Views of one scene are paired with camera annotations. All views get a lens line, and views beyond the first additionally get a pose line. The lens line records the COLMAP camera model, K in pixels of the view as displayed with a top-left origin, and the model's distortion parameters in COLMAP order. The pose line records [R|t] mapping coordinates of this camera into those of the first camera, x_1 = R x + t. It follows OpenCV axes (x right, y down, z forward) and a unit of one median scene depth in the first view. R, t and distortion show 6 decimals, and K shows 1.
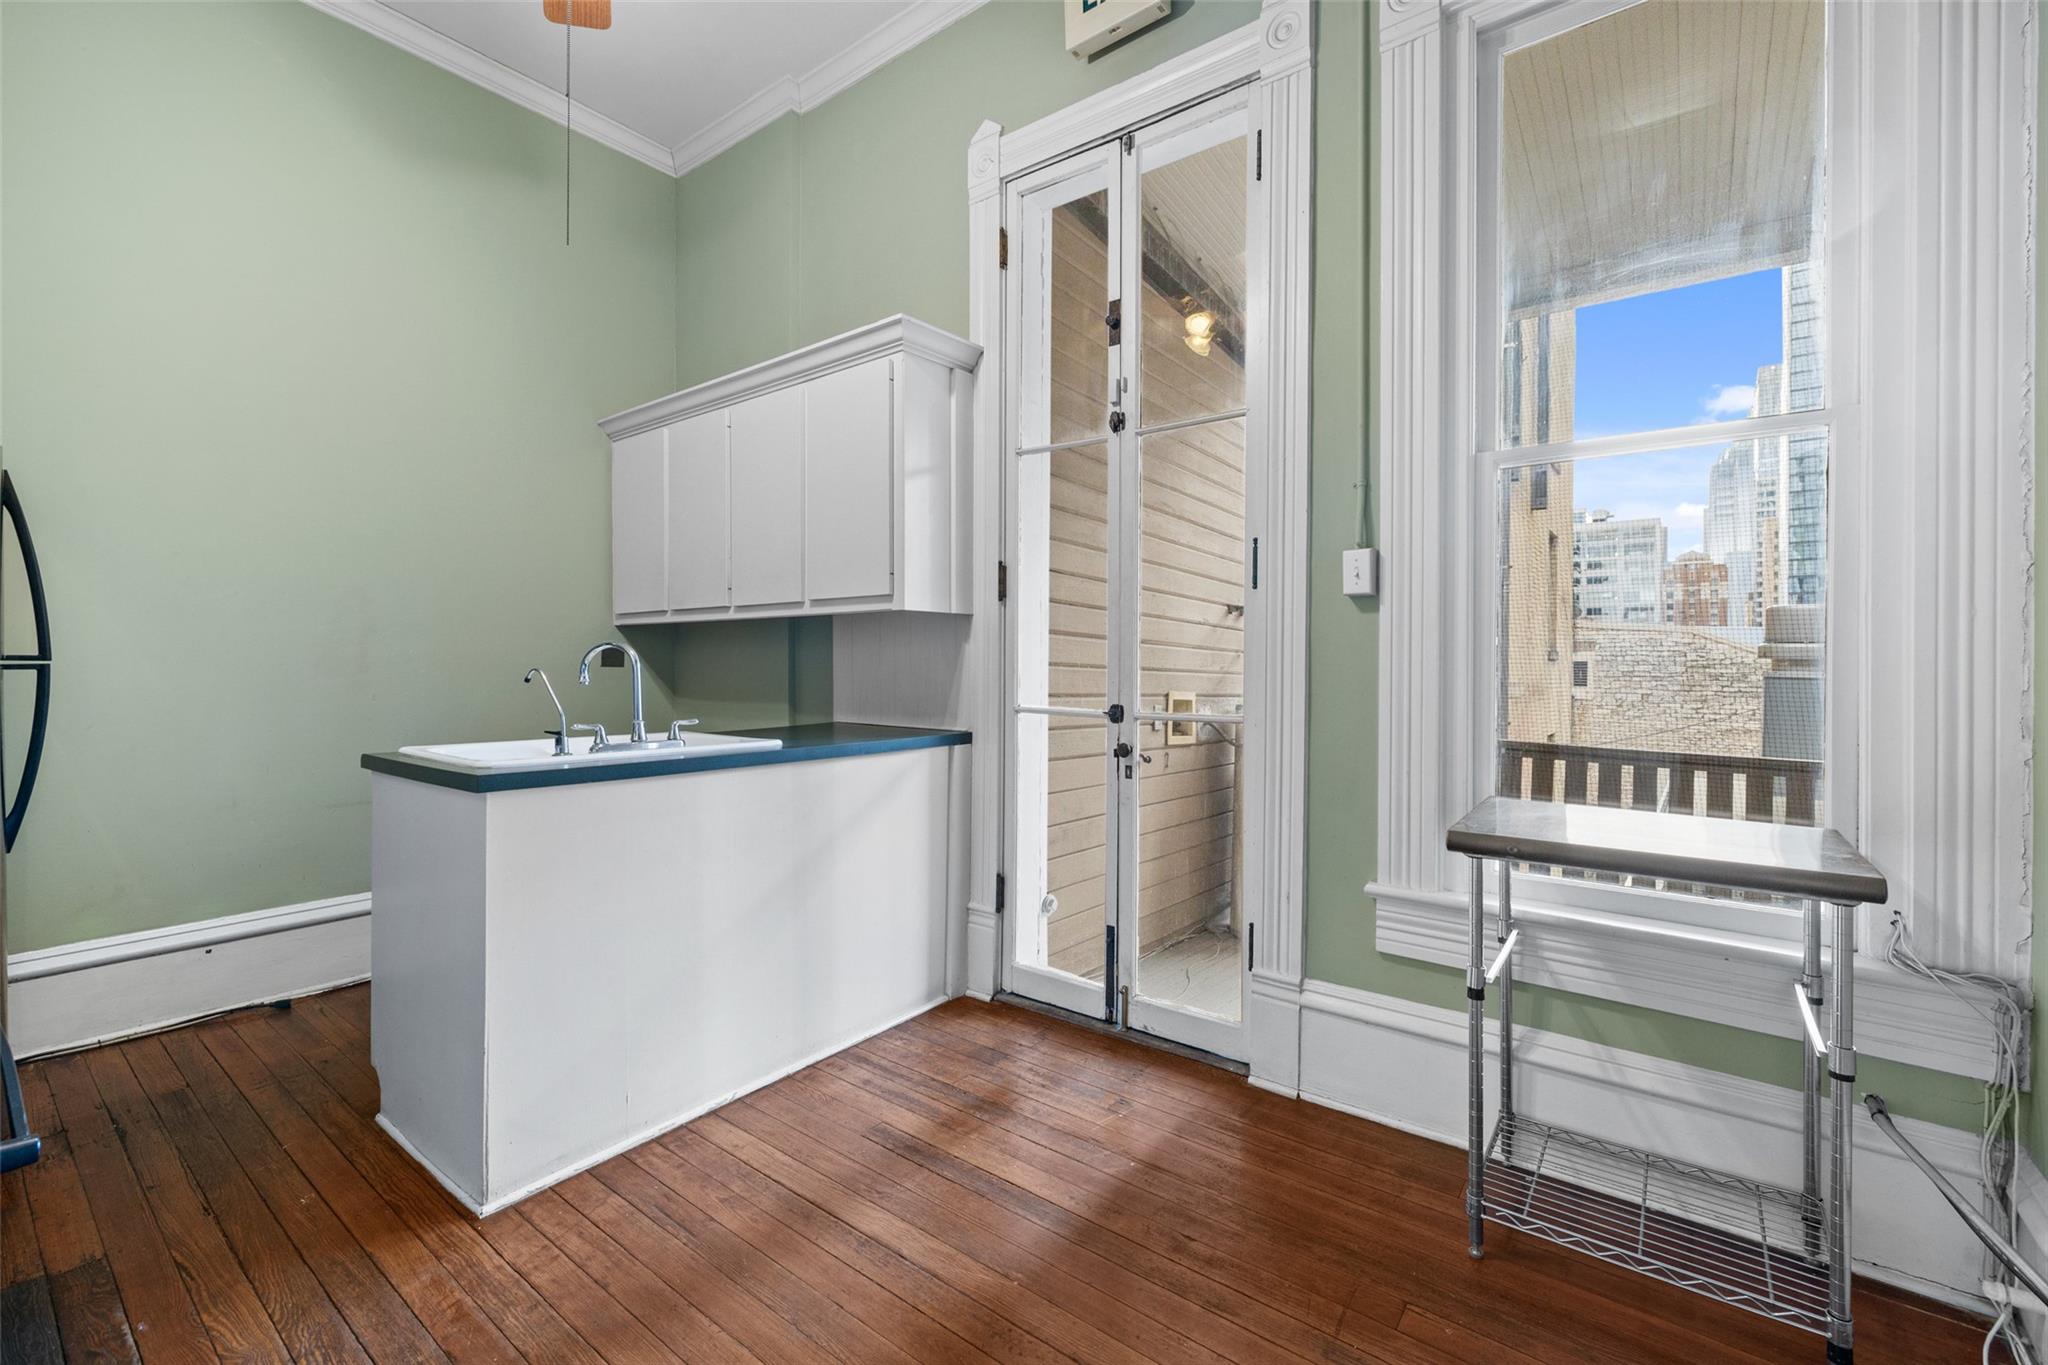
lens RADIAL K [[863.6, 0, 1027.3], [0, 863.6, 674.9], [0, 0, 1]] dist [0.002501, -0.000648]
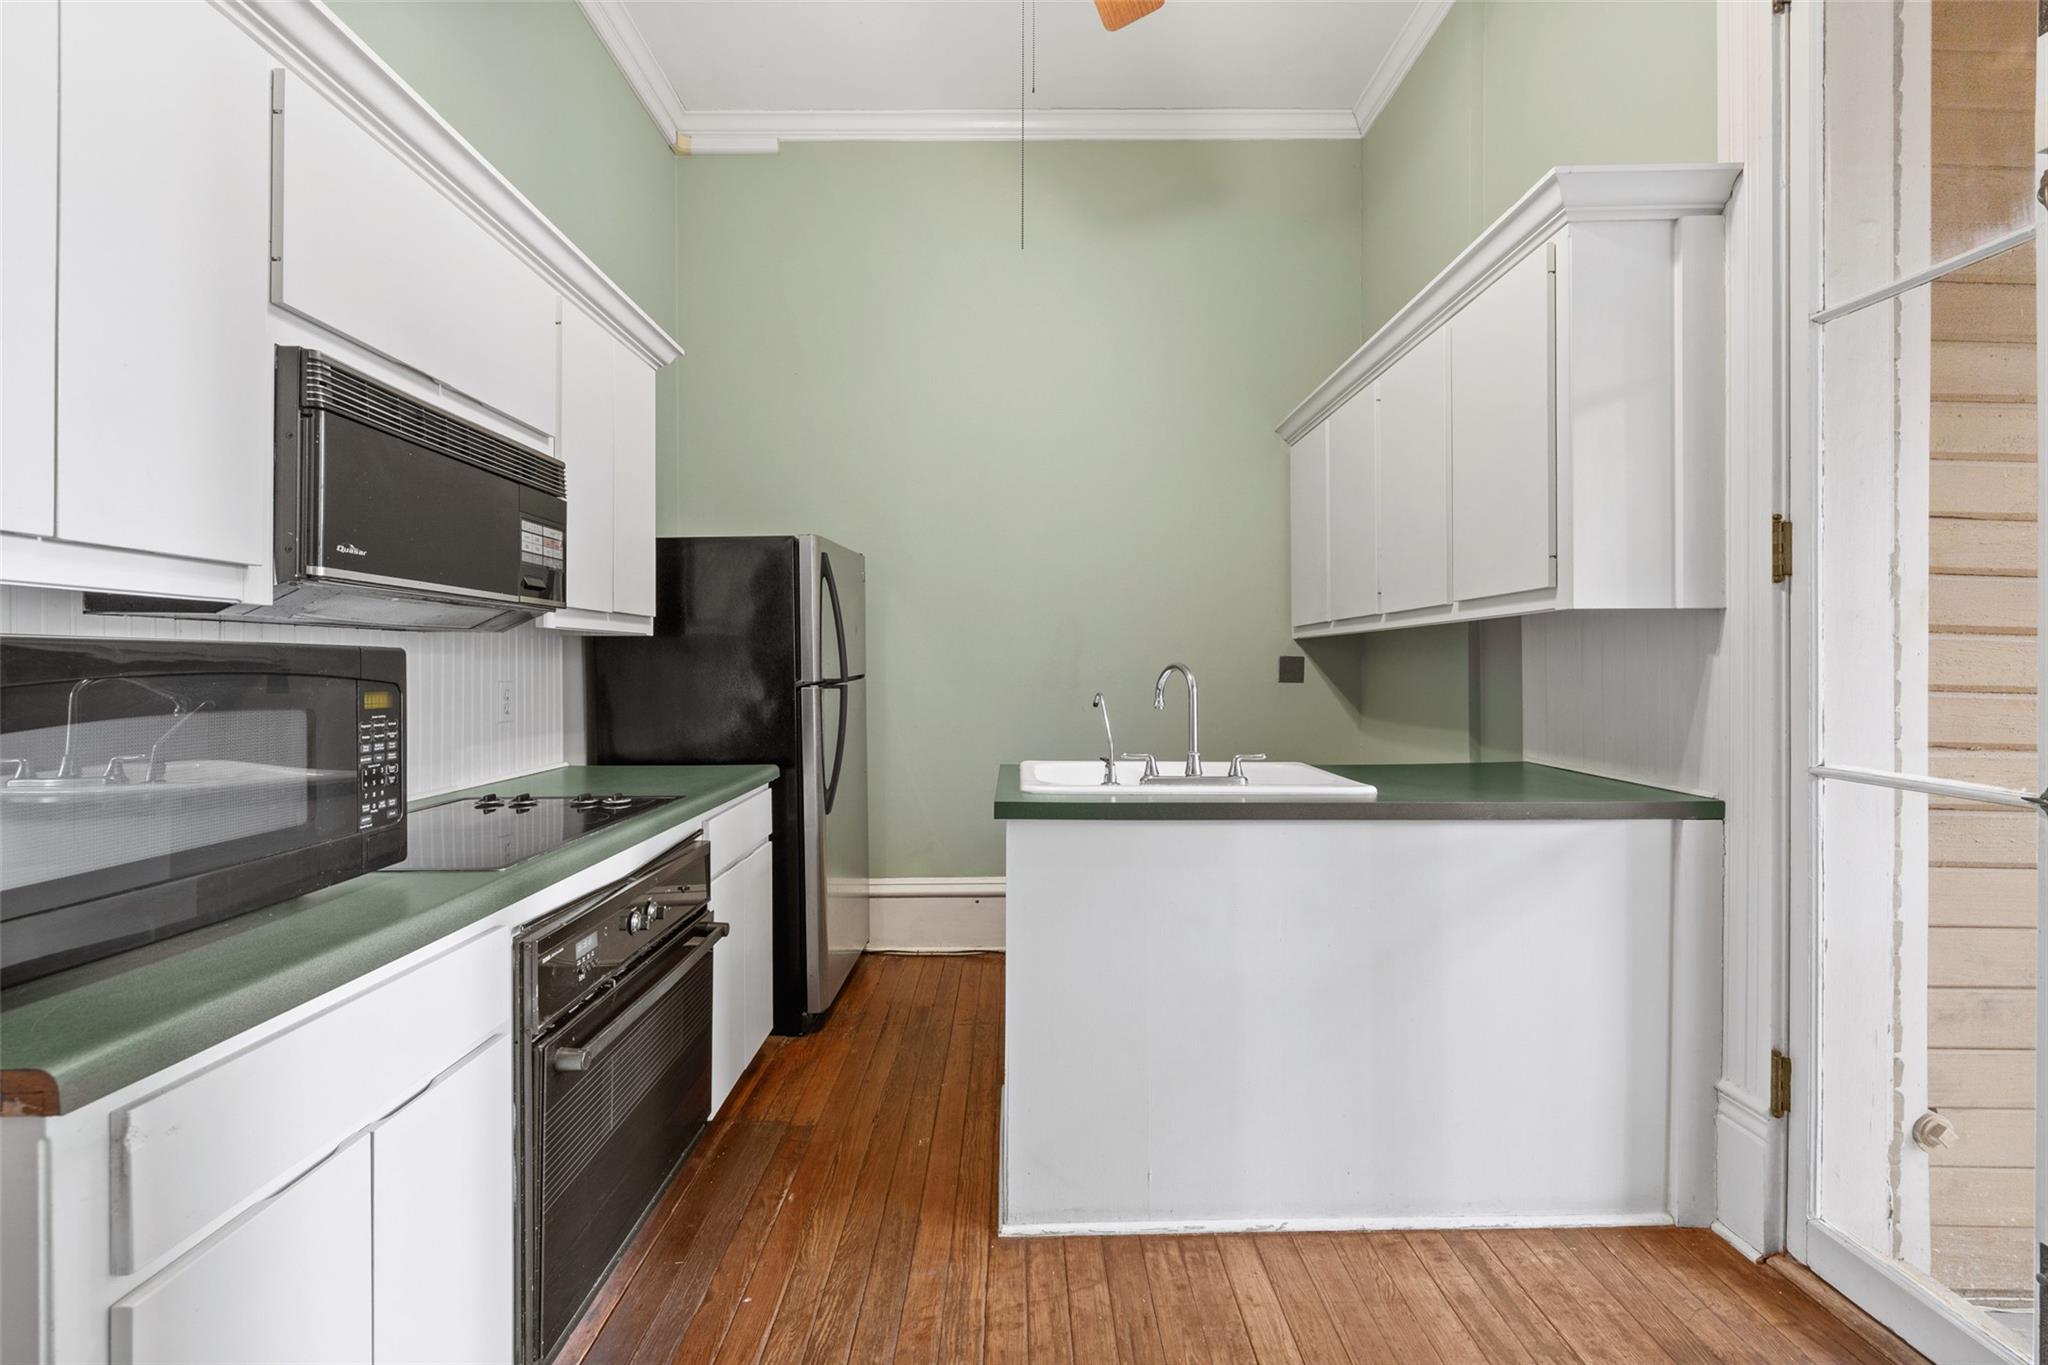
lens RADIAL K [[863.6, 0, 1020.9], [0, 863.6, 670.6], [0, 0, 1]] dist [0.002501, -0.000648]
pose [[0.615321, -0.000548, -0.788276, 0.114877], [-0.005979, 0.999968, -0.005363, -0.020214], [0.788254, 0.008013, 0.615298, 0.239028]]
